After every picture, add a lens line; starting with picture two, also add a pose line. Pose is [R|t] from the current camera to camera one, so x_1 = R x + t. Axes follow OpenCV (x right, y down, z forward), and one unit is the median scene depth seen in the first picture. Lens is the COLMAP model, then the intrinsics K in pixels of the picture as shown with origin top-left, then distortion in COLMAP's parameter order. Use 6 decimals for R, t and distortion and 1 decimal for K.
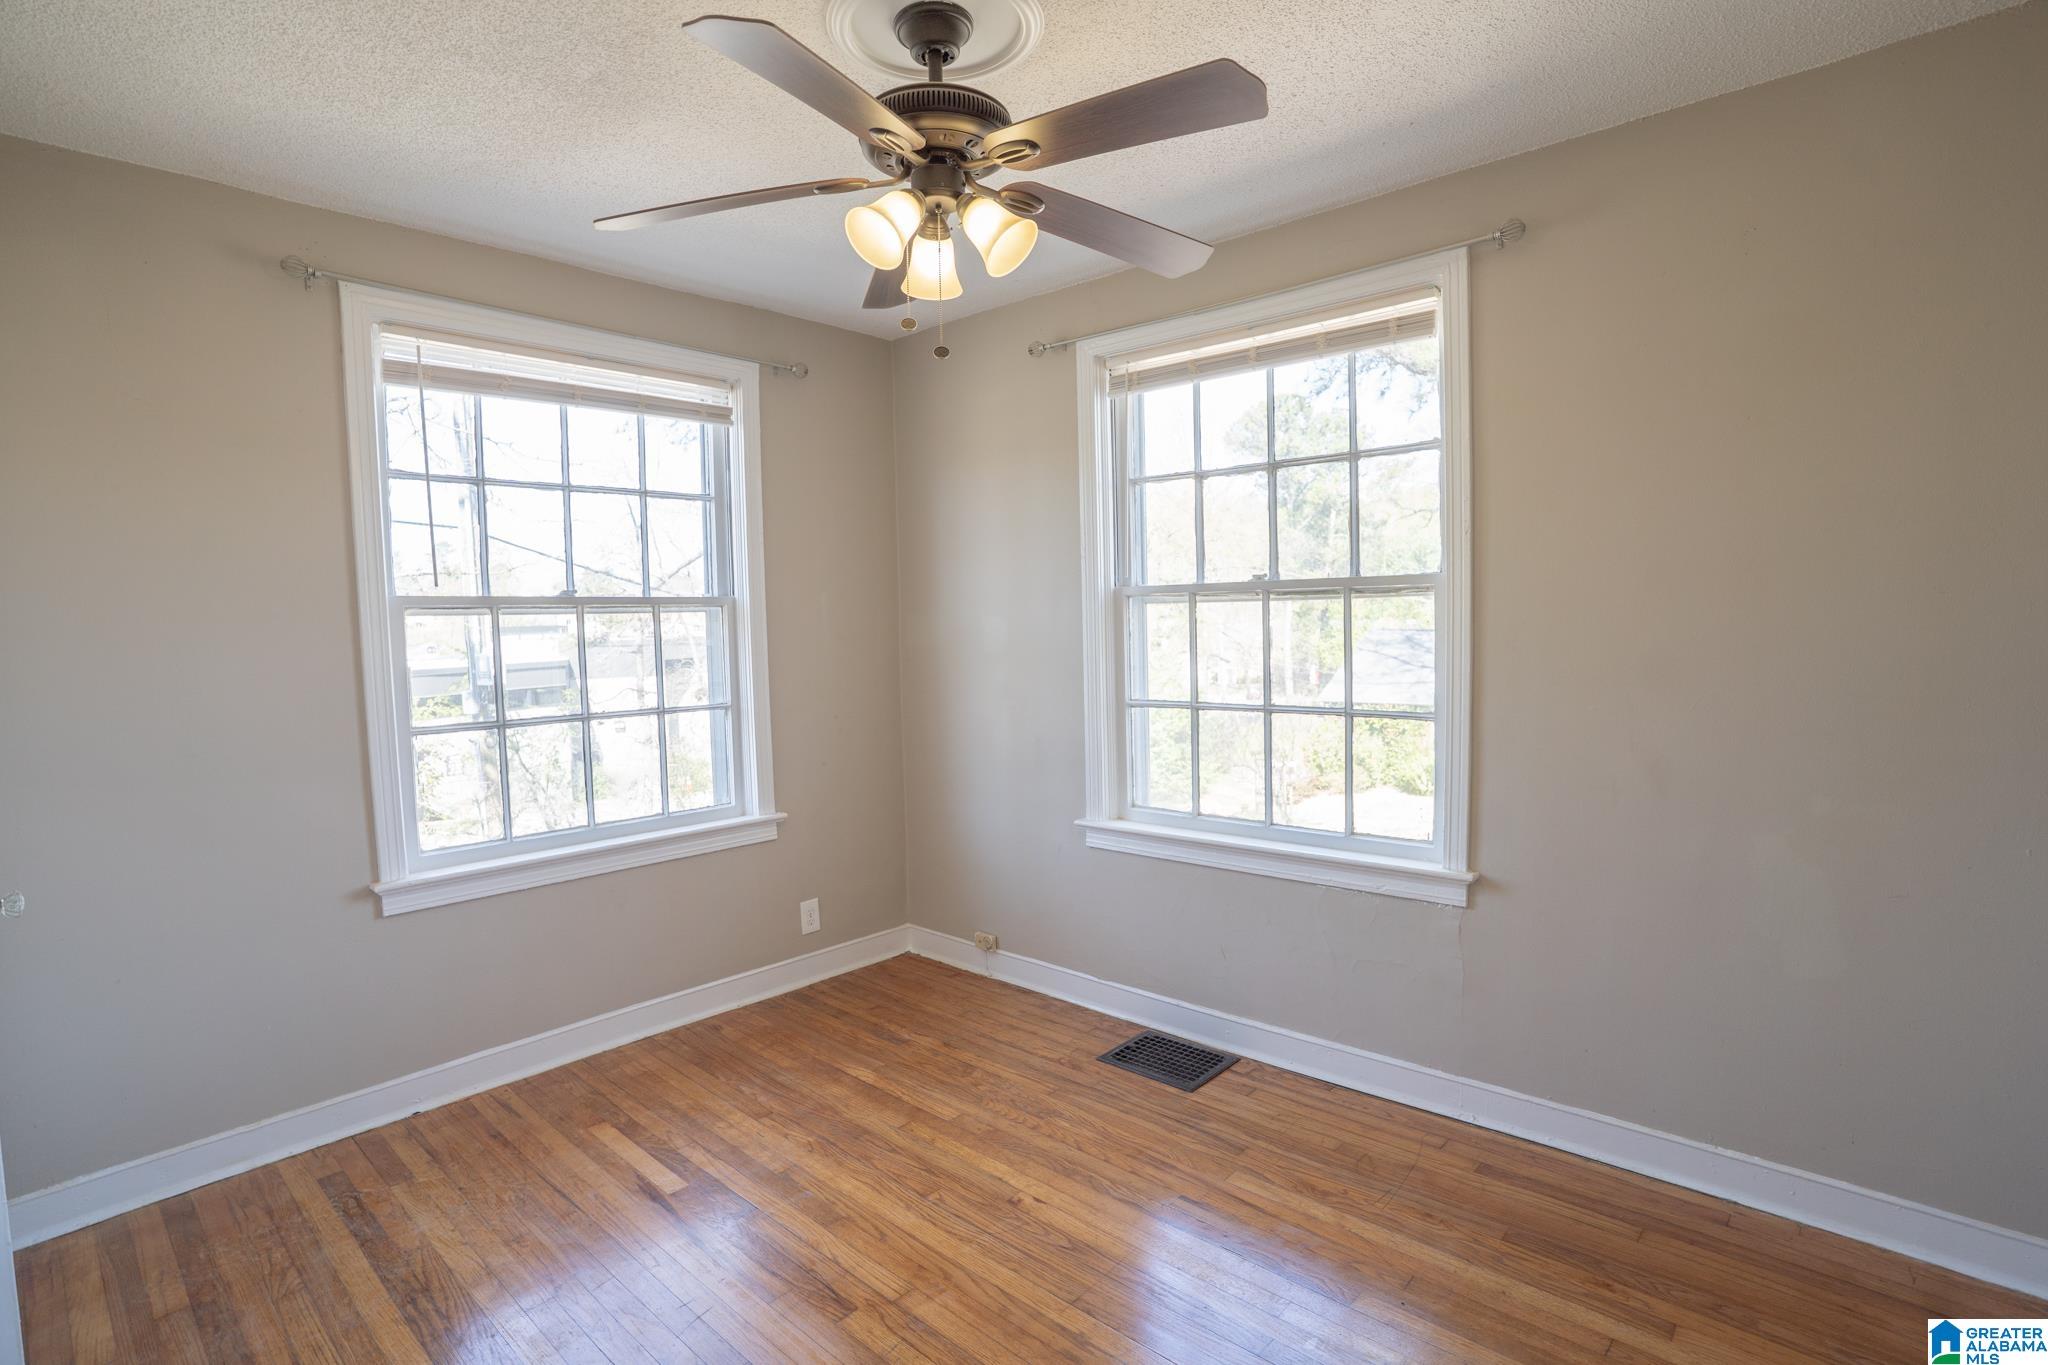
lens RADIAL K [[1004.7, 0, 1030.6], [0, 1004.7, 691.7], [0, 0, 1]] dist [-0.075948, 0.034756]
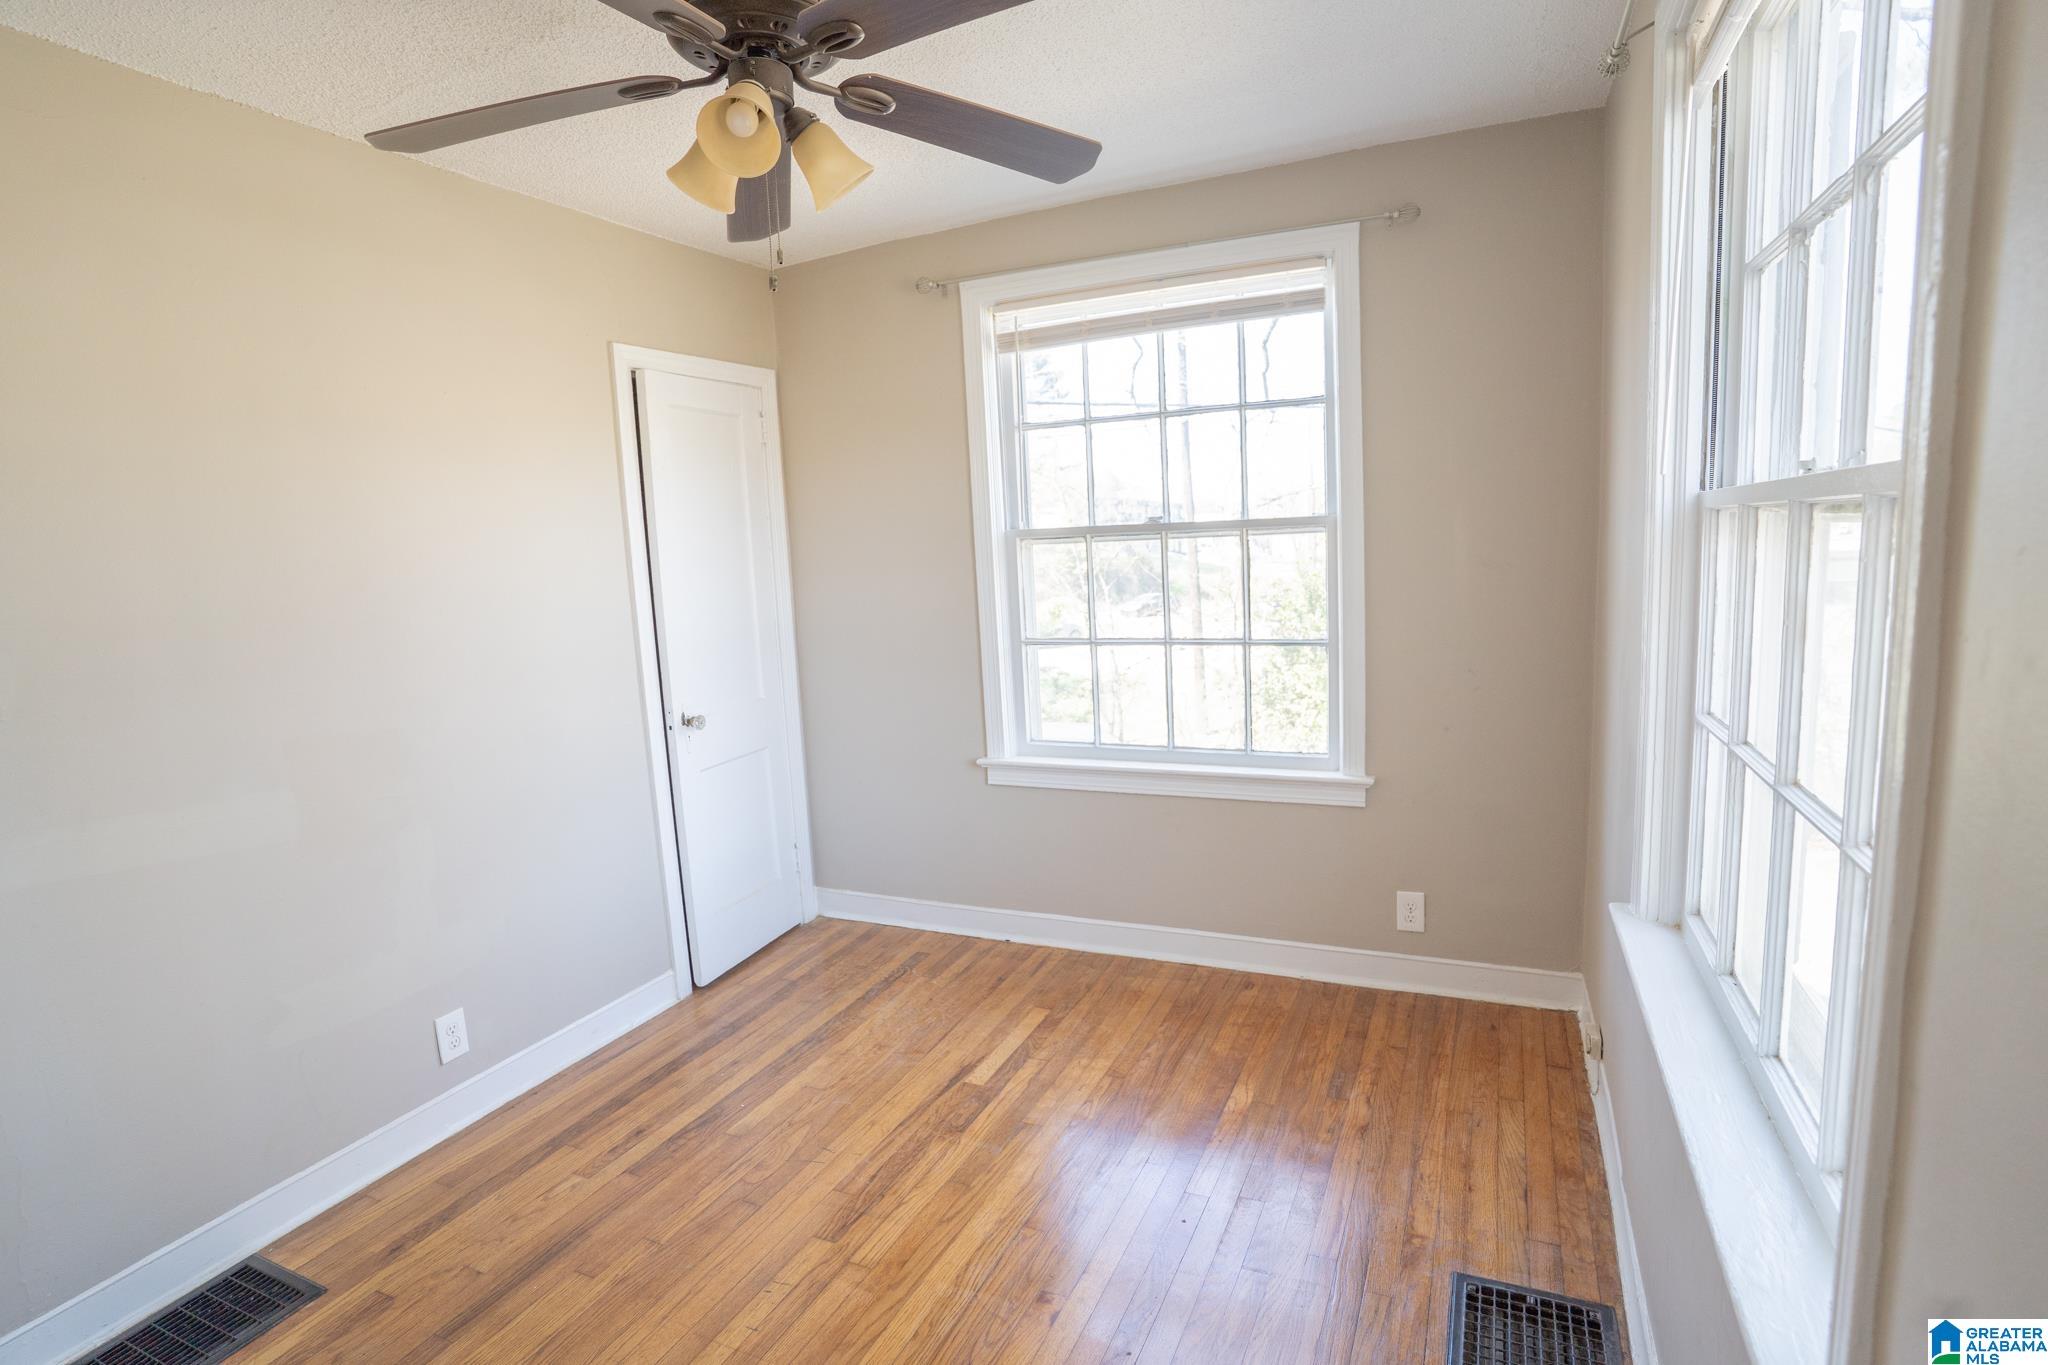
lens RADIAL K [[1004.7, 0, 1030.6], [0, 1004.7, 691.7], [0, 0, 1]] dist [-0.075948, 0.034756]
pose [[0.303472, 0.146208, -0.941556, 0.549307], [-0.027113, 0.989082, 0.144849, -0.077716], [0.952455, -0.018430, 0.304123, 0.618251]]
